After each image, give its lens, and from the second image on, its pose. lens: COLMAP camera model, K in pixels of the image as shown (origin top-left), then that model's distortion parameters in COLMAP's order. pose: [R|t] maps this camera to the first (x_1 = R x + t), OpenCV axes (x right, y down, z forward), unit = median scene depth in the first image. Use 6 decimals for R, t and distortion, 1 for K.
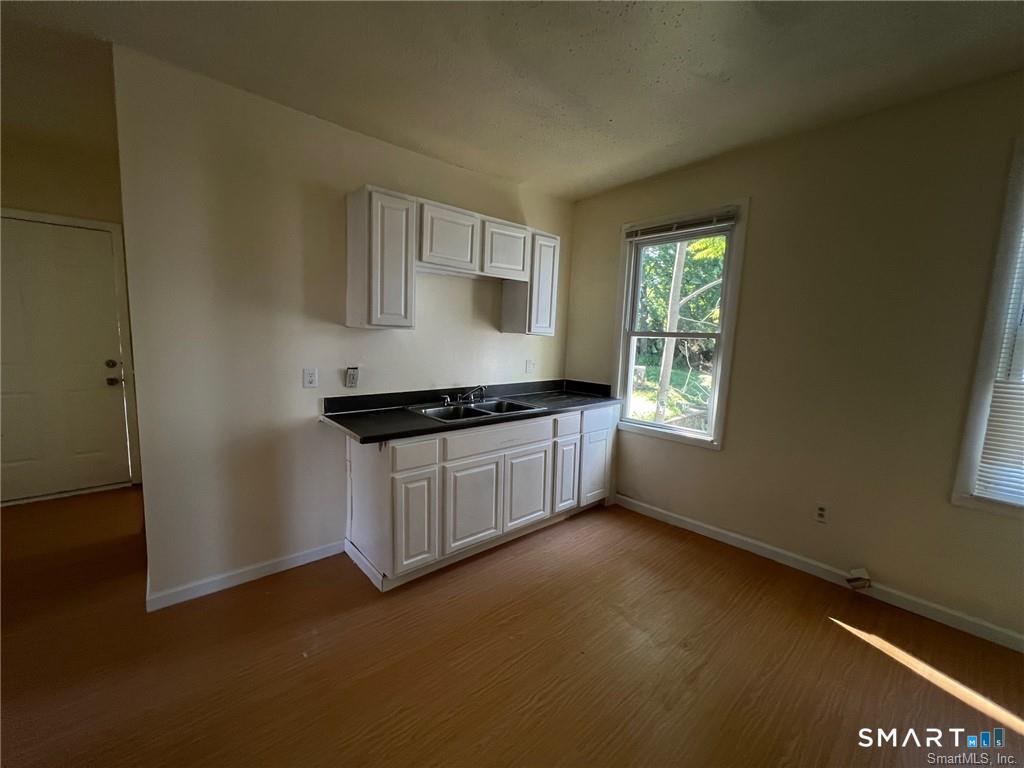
lens RADIAL K [[410.5, 0, 511.4], [0, 410.5, 381.2], [0, 0, 1]] dist [-0.000167, 0.000256]
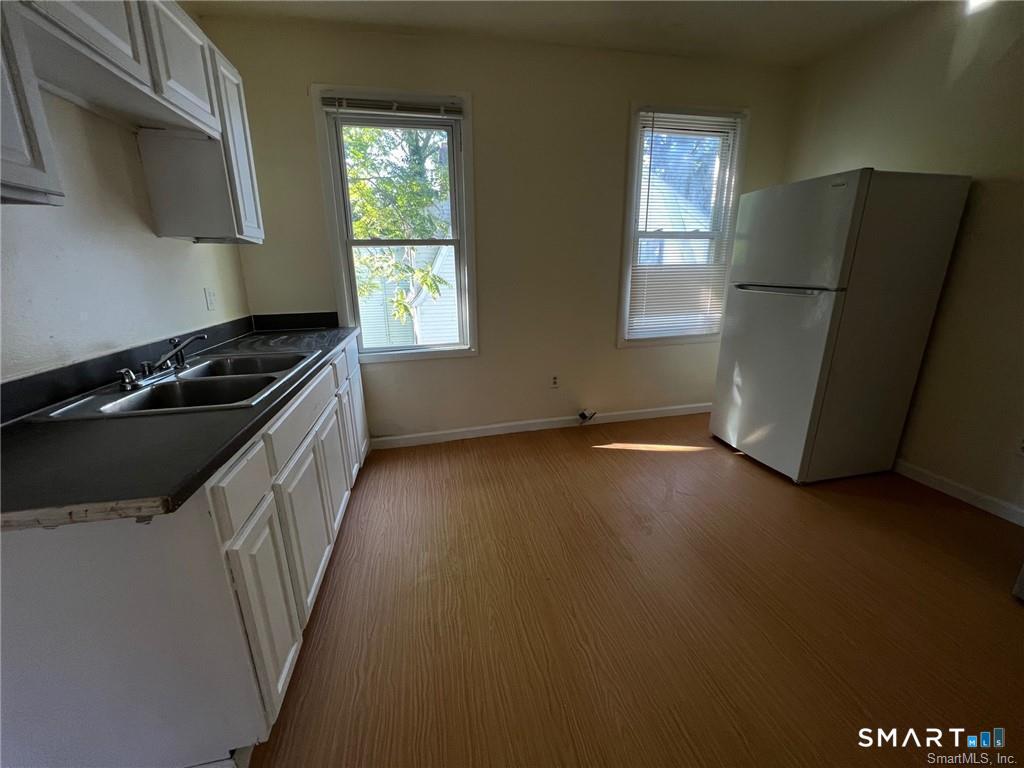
lens RADIAL K [[410.5, 0, 511.4], [0, 410.5, 381.2], [0, 0, 1]] dist [-0.000167, 0.000256]
pose [[0.489957, -0.268849, 0.829254, -0.342635], [0.130704, 0.963159, 0.235037, -0.003978], [-0.861893, -0.006771, 0.507046, 0.391219]]
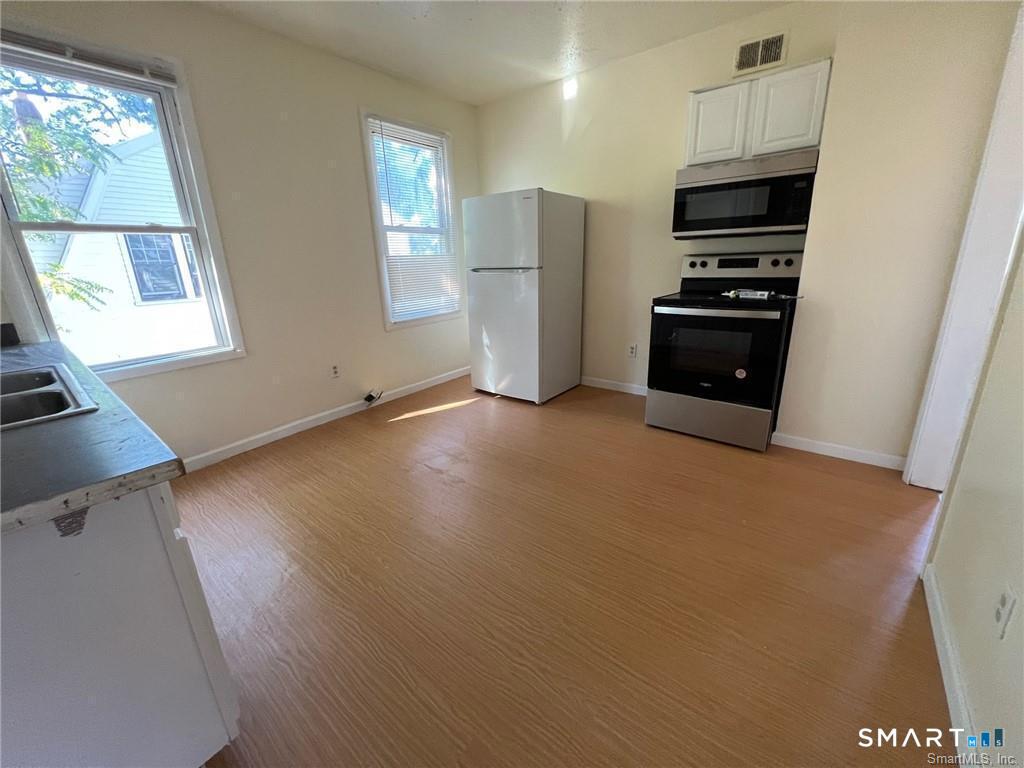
lens RADIAL K [[410.5, 0, 511.4], [0, 410.5, 381.2], [0, 0, 1]] dist [-0.000167, 0.000256]
pose [[-0.176099, -0.305358, 0.935813, -0.517593], [0.143392, 0.932572, 0.331283, -0.005177], [-0.973873, 0.192527, -0.120439, 0.524430]]
